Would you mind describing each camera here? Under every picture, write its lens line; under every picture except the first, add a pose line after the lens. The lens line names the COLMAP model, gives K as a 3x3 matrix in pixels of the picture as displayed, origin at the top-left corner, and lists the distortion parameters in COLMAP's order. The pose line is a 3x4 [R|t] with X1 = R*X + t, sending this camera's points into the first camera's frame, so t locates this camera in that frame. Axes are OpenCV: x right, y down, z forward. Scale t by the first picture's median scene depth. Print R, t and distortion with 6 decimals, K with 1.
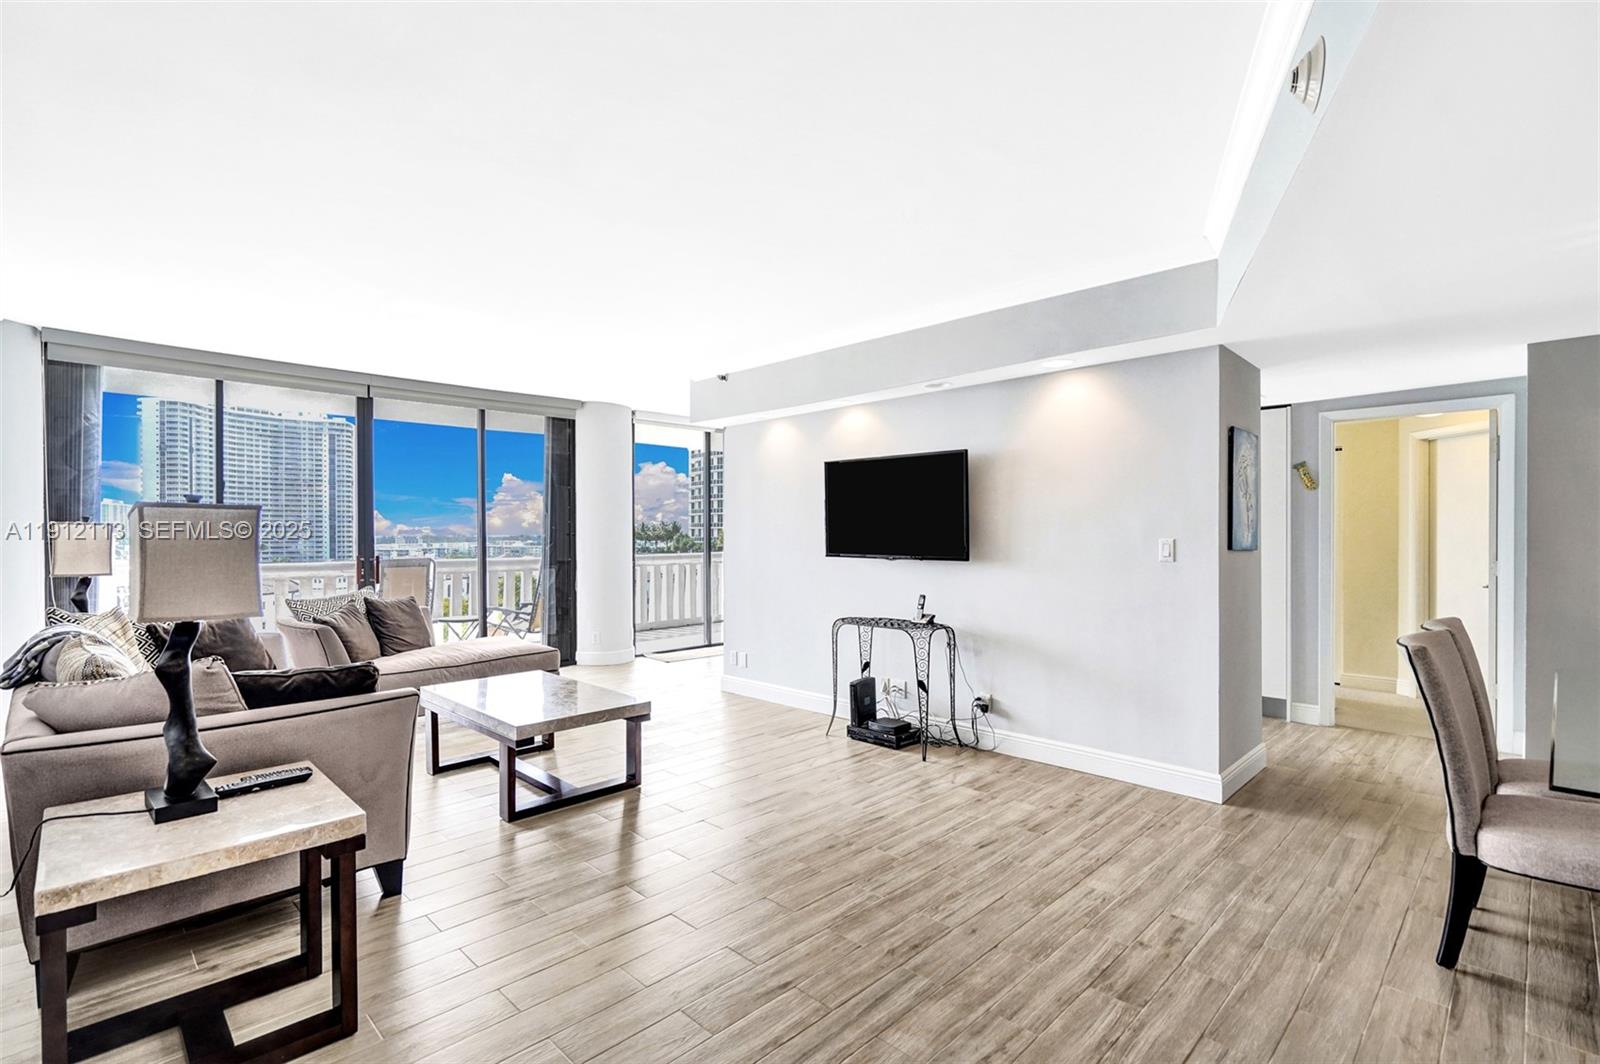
lens RADIAL K [[750.4, 0, 799.9], [0, 750.4, 533.2], [0, 0, 1]] dist [-0.008909, -0.000265]
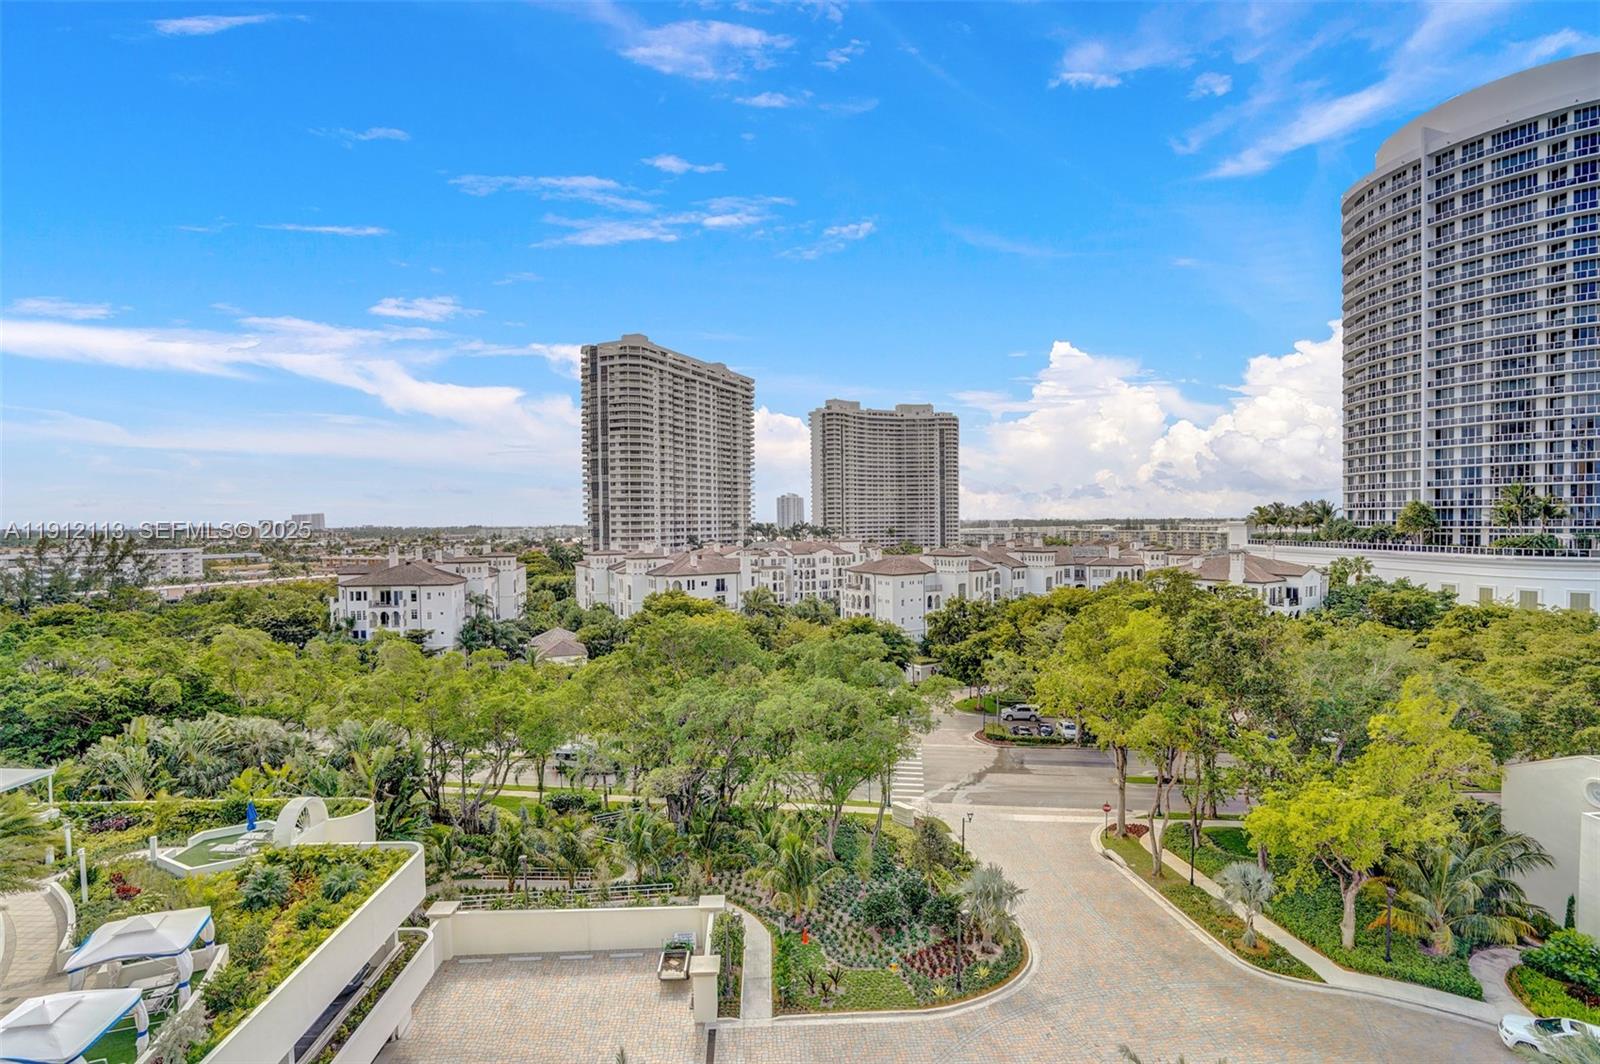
lens RADIAL K [[791.7, 0, 807.8], [0, 791.7, 525.4], [0, 0, 1]] dist [-0.022417, 0.017168]
pose [[0.744586, 0.004688, -0.667510, -0.167292], [0.000271, 0.999973, 0.007326, 0.025034], [0.667526, -0.005636, 0.744565, 0.489966]]
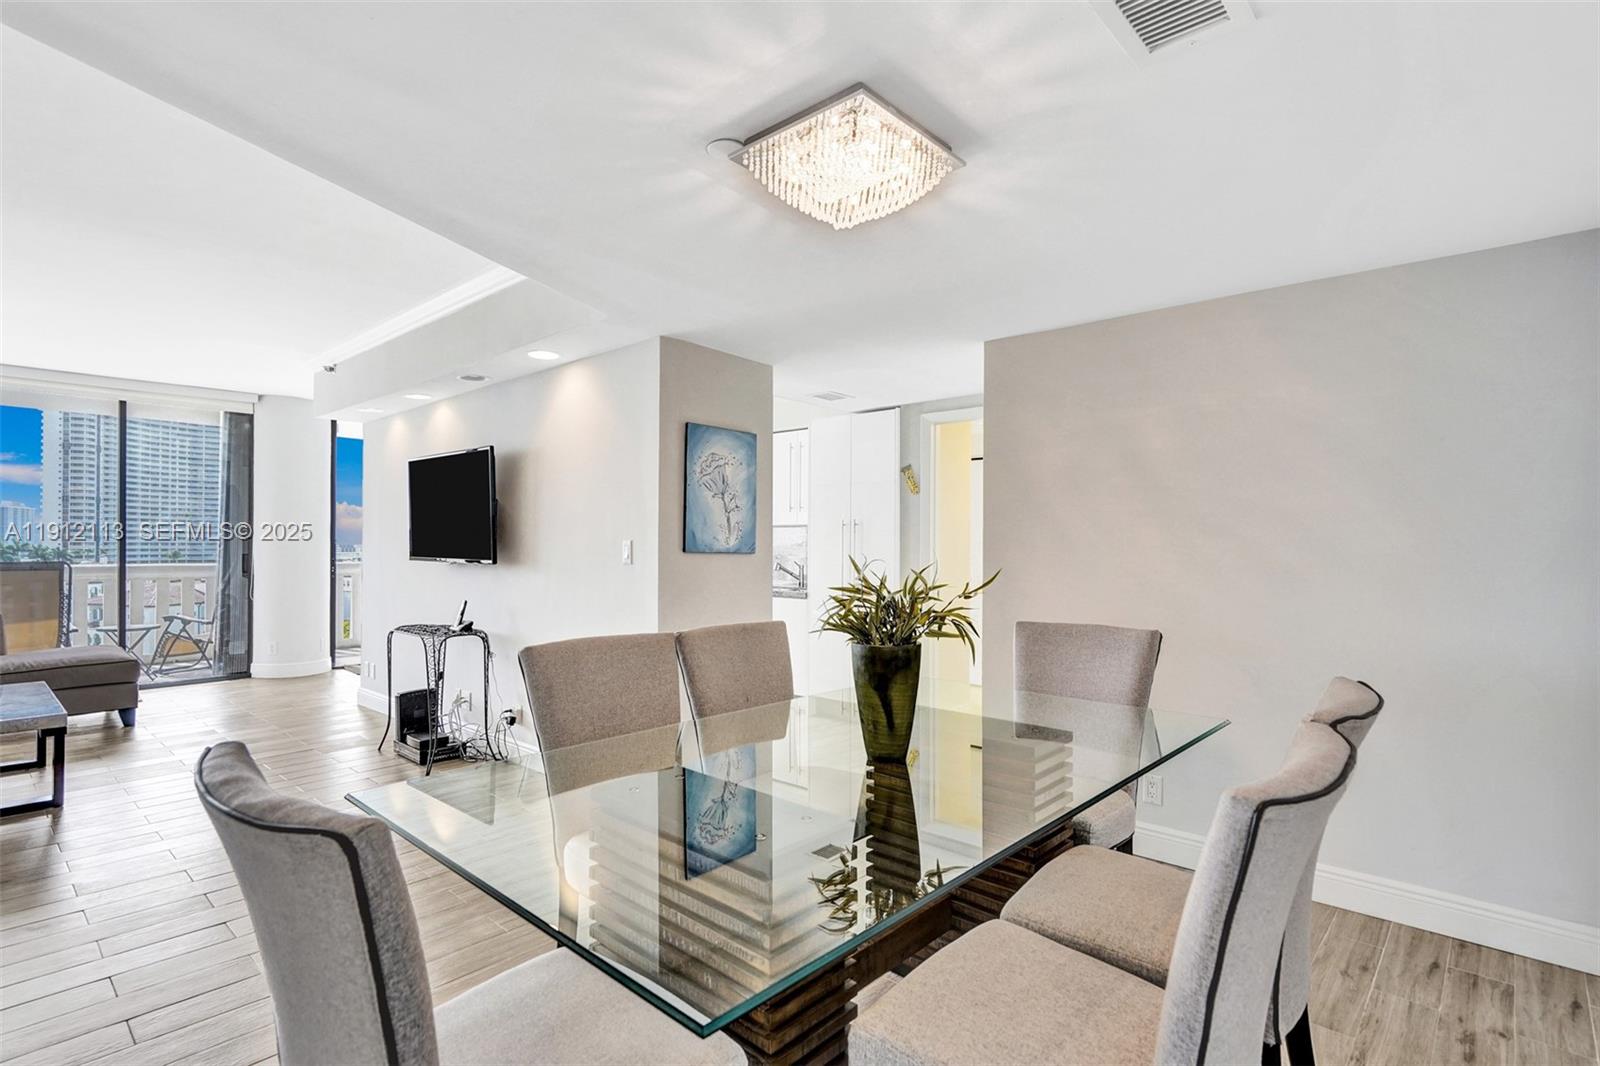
lens RADIAL K [[791.7, 0, 802.1], [0, 791.7, 533.3], [0, 0, 1]] dist [-0.022417, 0.017168]
pose [[0.998791, 0.008942, 0.048346, 0.461811], [-0.008153, 0.999830, -0.016508, 0.009961], [-0.048486, 0.016094, 0.998694, -0.008521]]
